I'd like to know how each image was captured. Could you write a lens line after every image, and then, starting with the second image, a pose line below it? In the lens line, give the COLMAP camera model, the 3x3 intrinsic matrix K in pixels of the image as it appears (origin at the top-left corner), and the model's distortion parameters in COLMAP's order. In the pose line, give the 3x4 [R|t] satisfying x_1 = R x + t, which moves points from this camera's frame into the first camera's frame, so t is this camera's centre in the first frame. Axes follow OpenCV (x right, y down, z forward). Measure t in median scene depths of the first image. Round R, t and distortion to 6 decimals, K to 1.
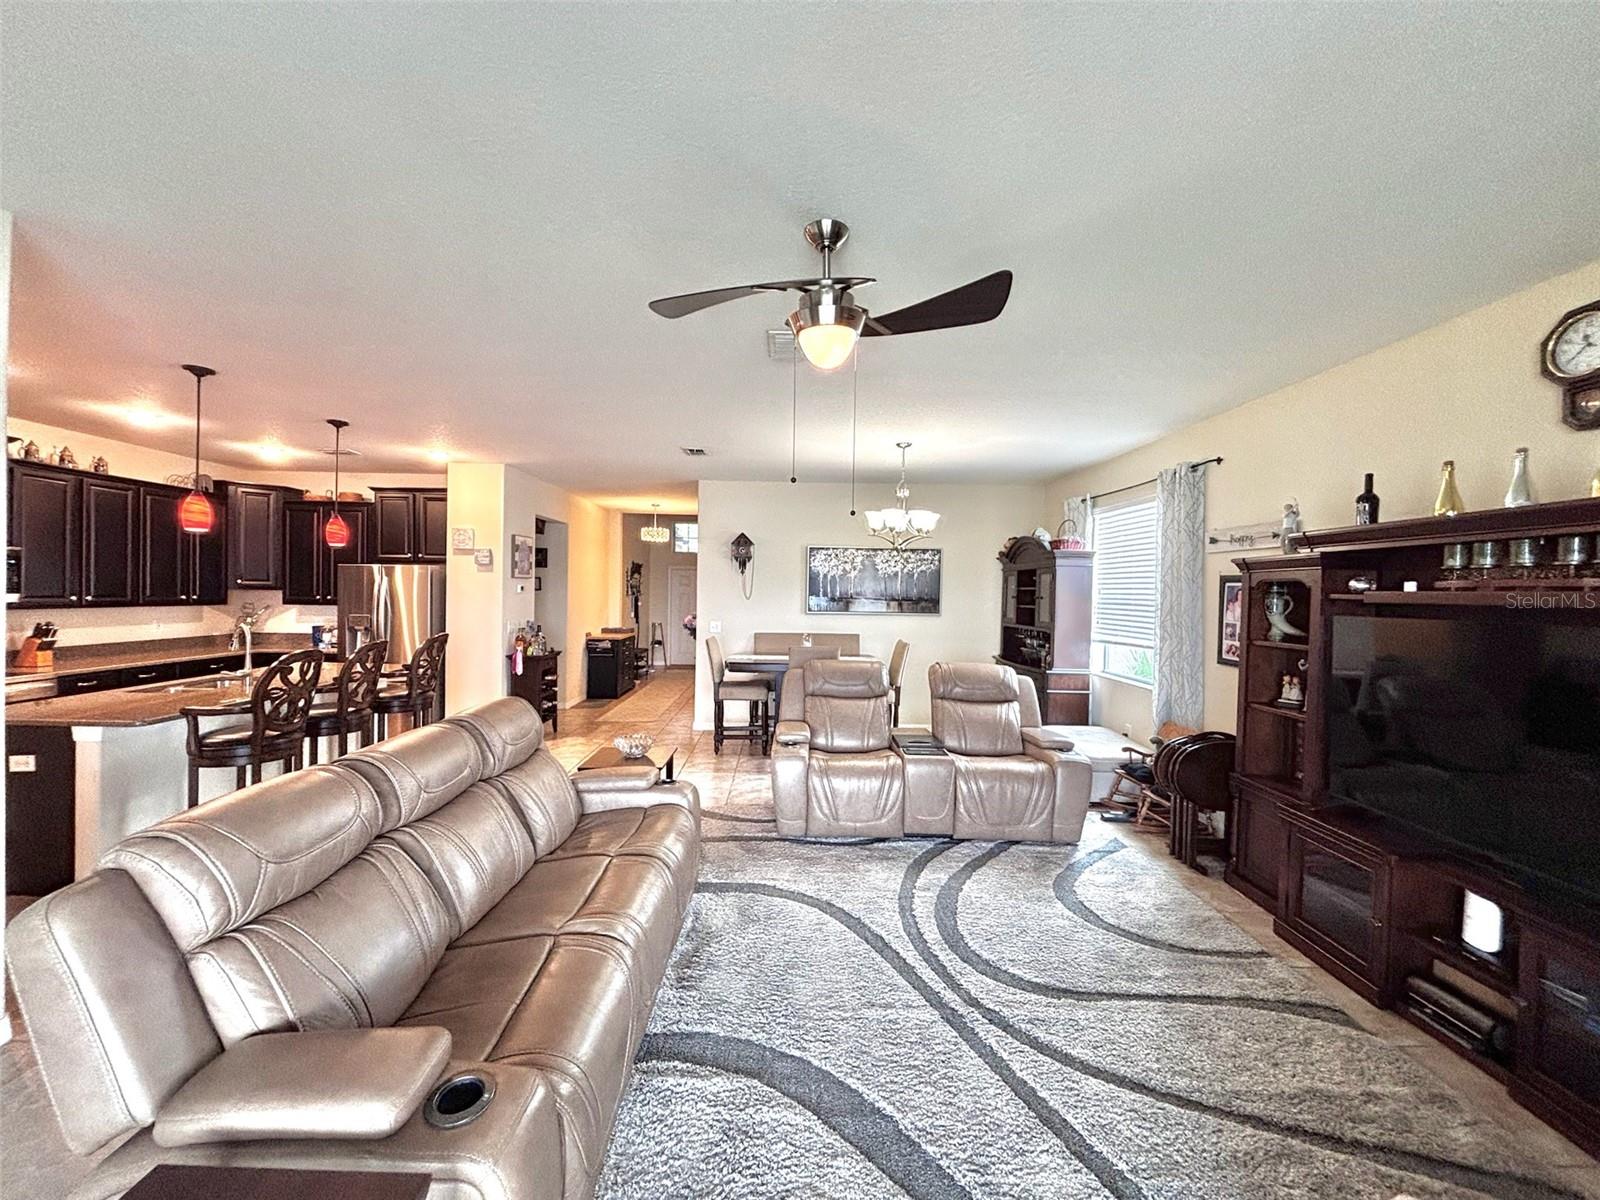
lens RADIAL K [[641.0, 0, 793.4], [0, 641.0, 599.7], [0, 0, 1]] dist [0.002138, -0.000555]
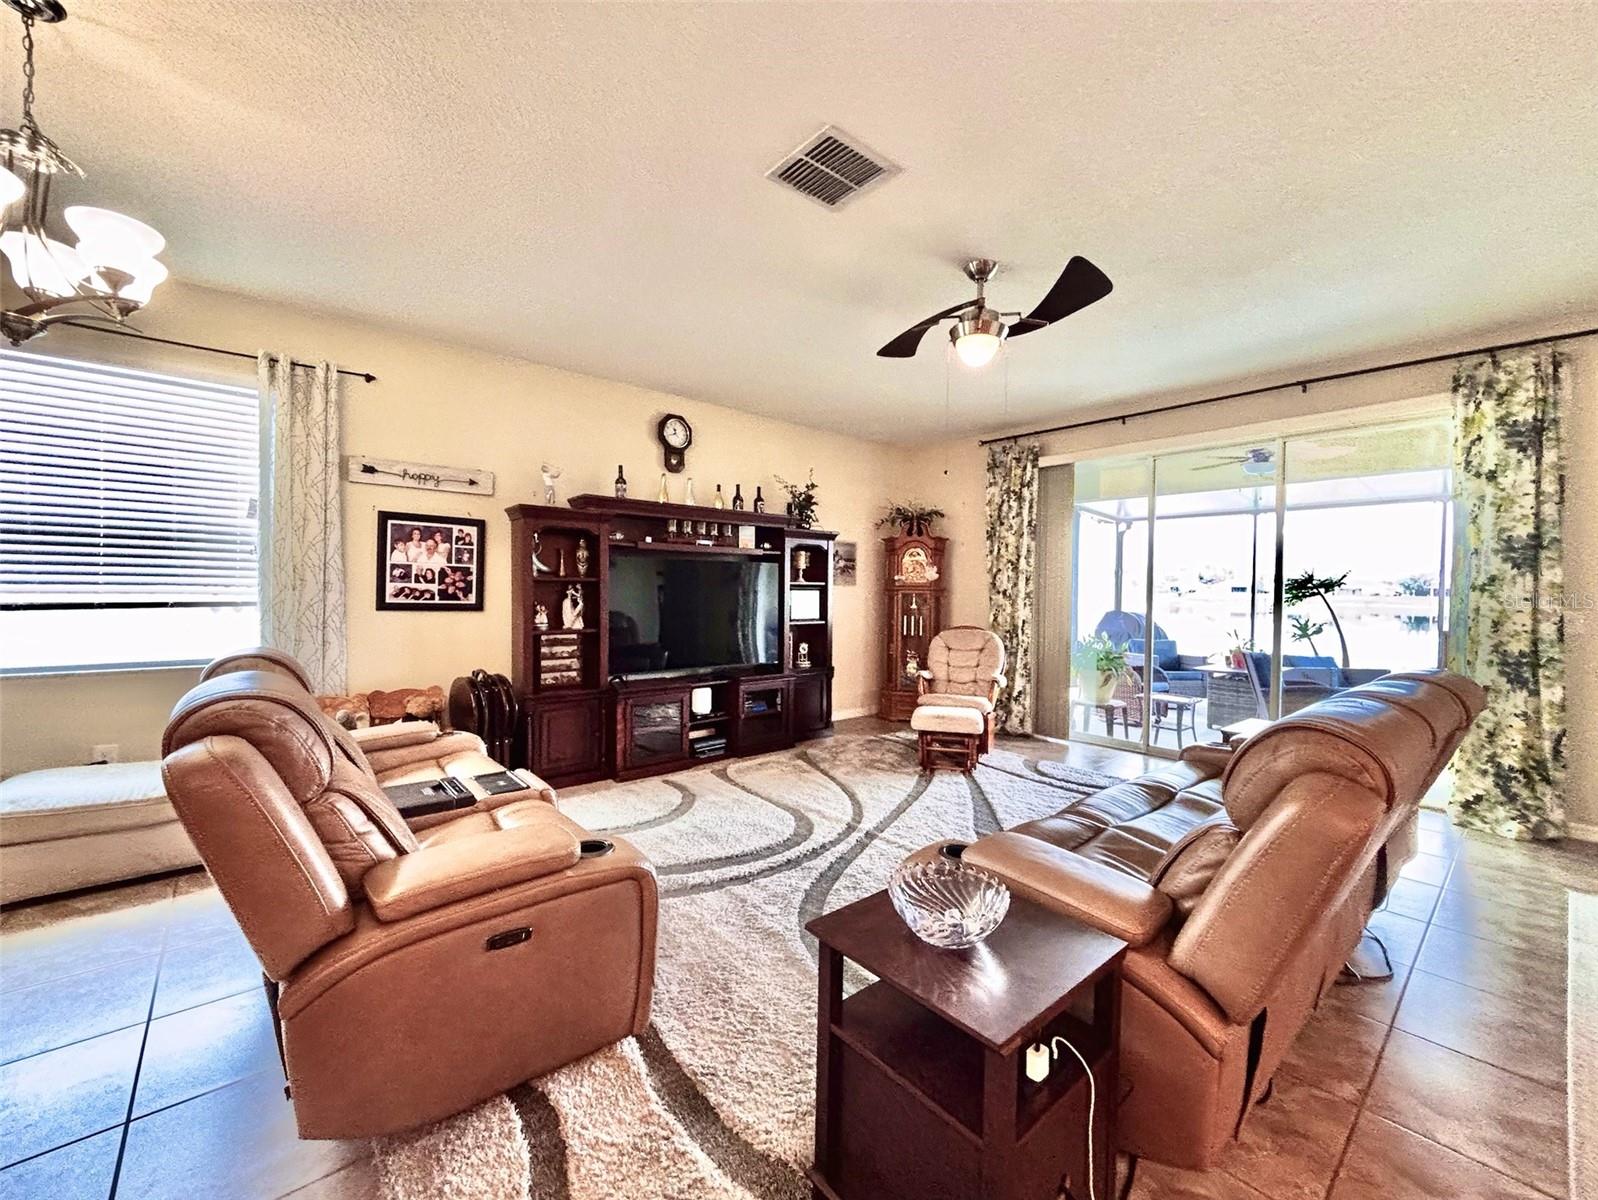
lens RADIAL K [[640.2, 0, 797.8], [0, 640.2, 600.2], [0, 0, 1]] dist [0.002138, -0.000555]
pose [[-0.641850, -0.035474, 0.766010, -0.403181], [-0.012364, 0.999278, 0.035917, 0.048244], [-0.766731, 0.013583, -0.641825, 1.148330]]
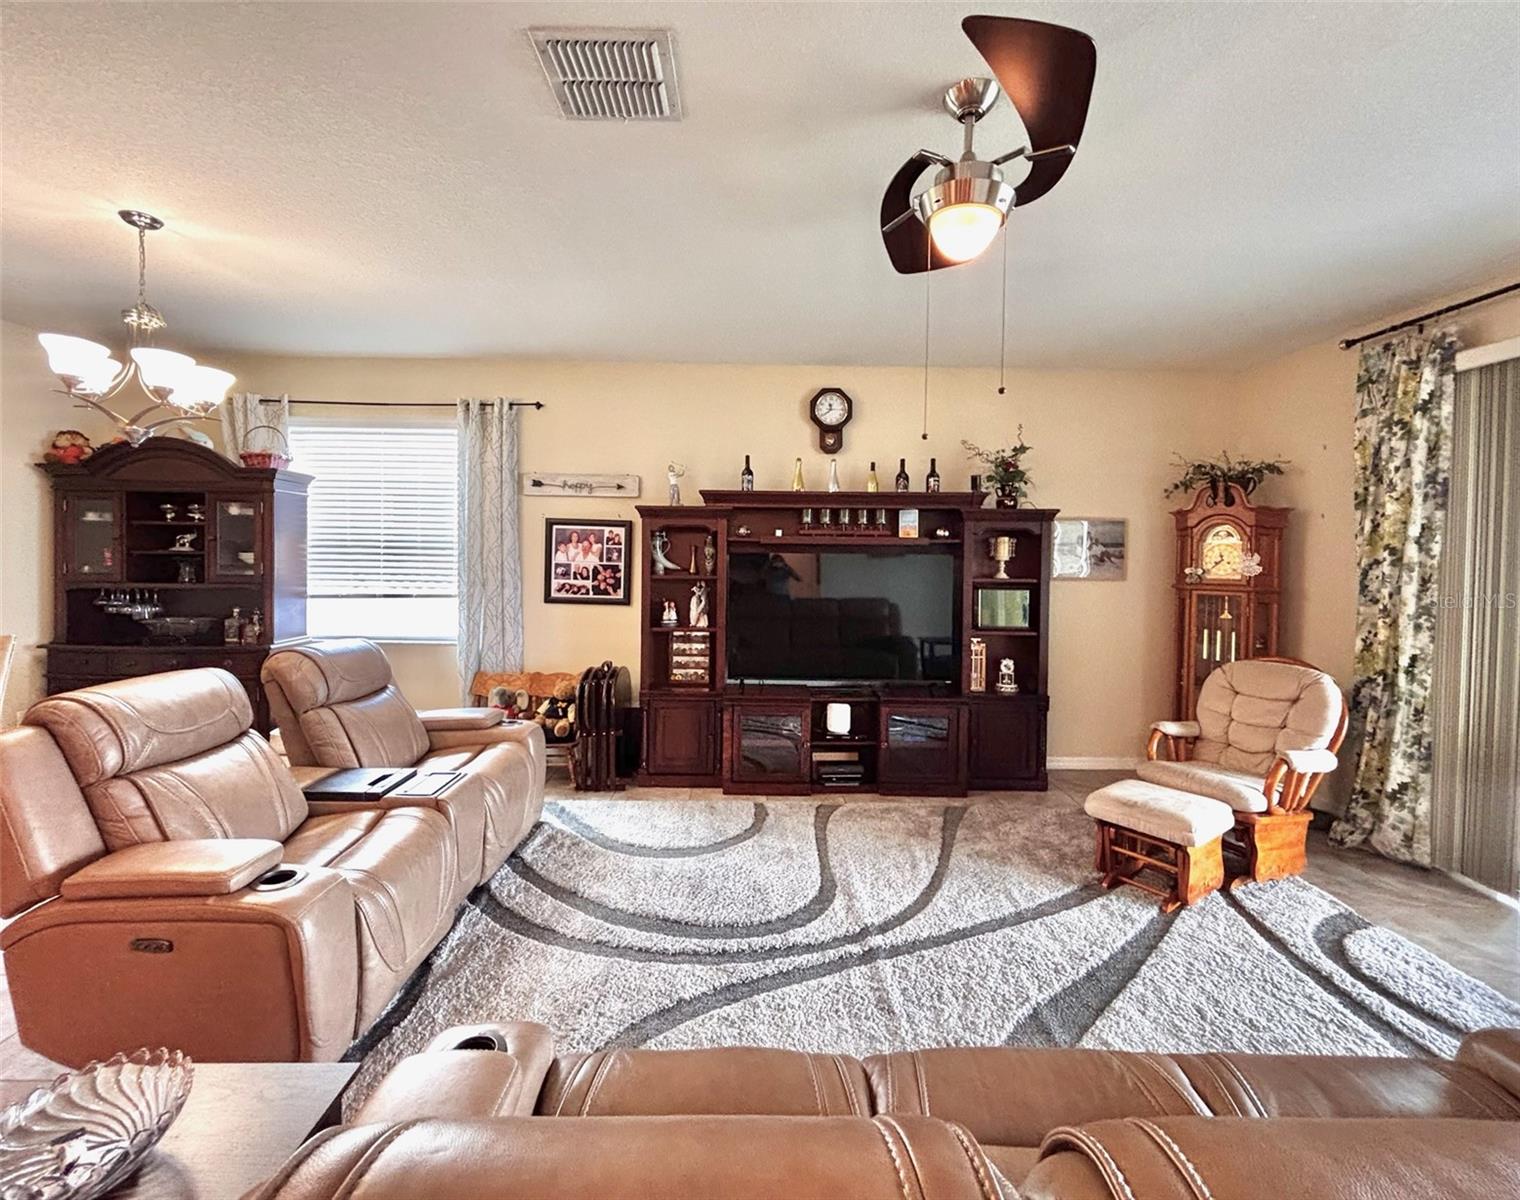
lens RADIAL K [[673.1, 0, 762.2], [0, 673.1, 567.9], [0, 0, 1]] dist [0.002156, -0.001356]
pose [[-0.008663, -0.036251, 0.999305, -0.443553], [-0.000482, 0.999343, 0.036248, 0.003361], [-0.999962, -0.000168, -0.008675, 0.671127]]
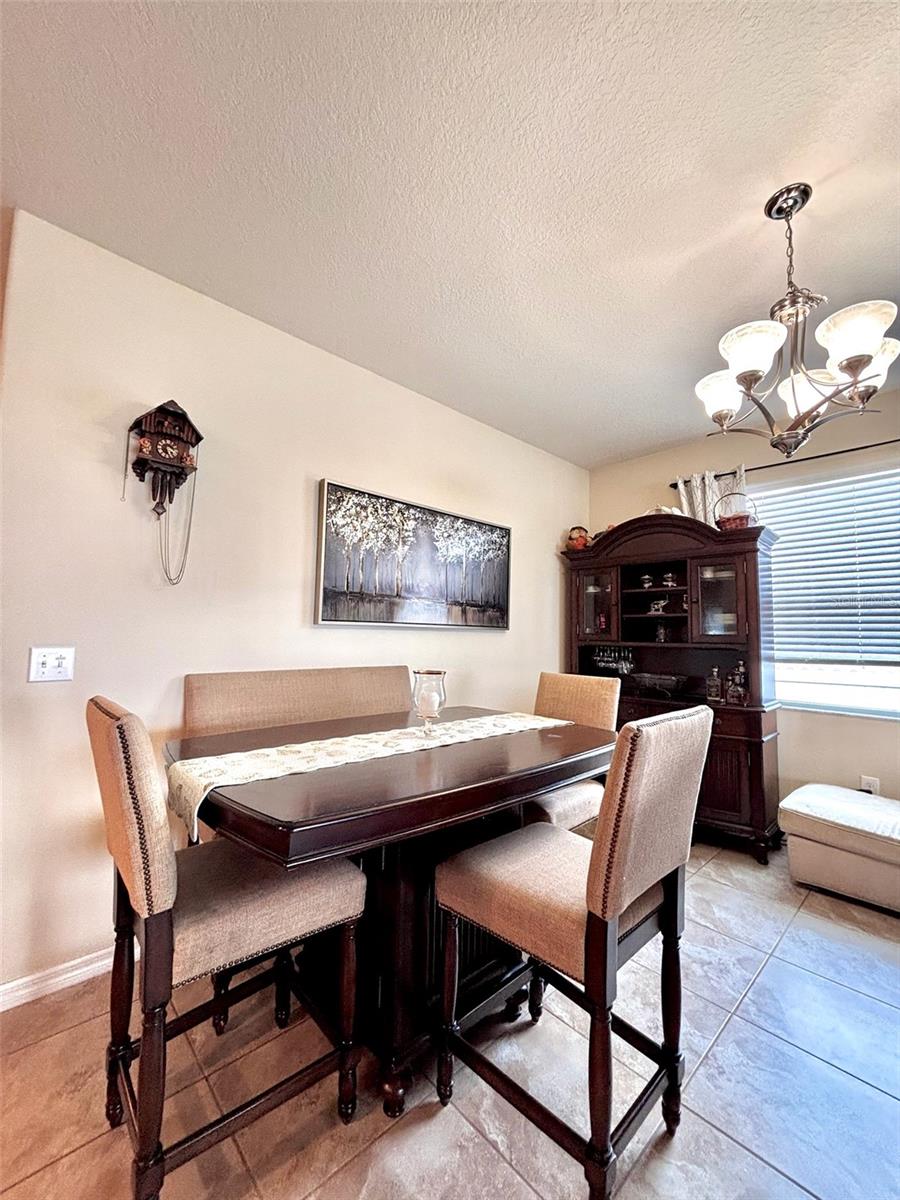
lens RADIAL K [[480.7, 0, 455.6], [0, 480.7, 589.5], [0, 0, 1]] dist [0.002138, -0.000555]
pose [[0.735814, 0.061055, 0.674425, -0.236741], [0.002694, 0.995656, -0.093074, 0.048589], [-0.677178, 0.070302, 0.732453, 1.169564]]
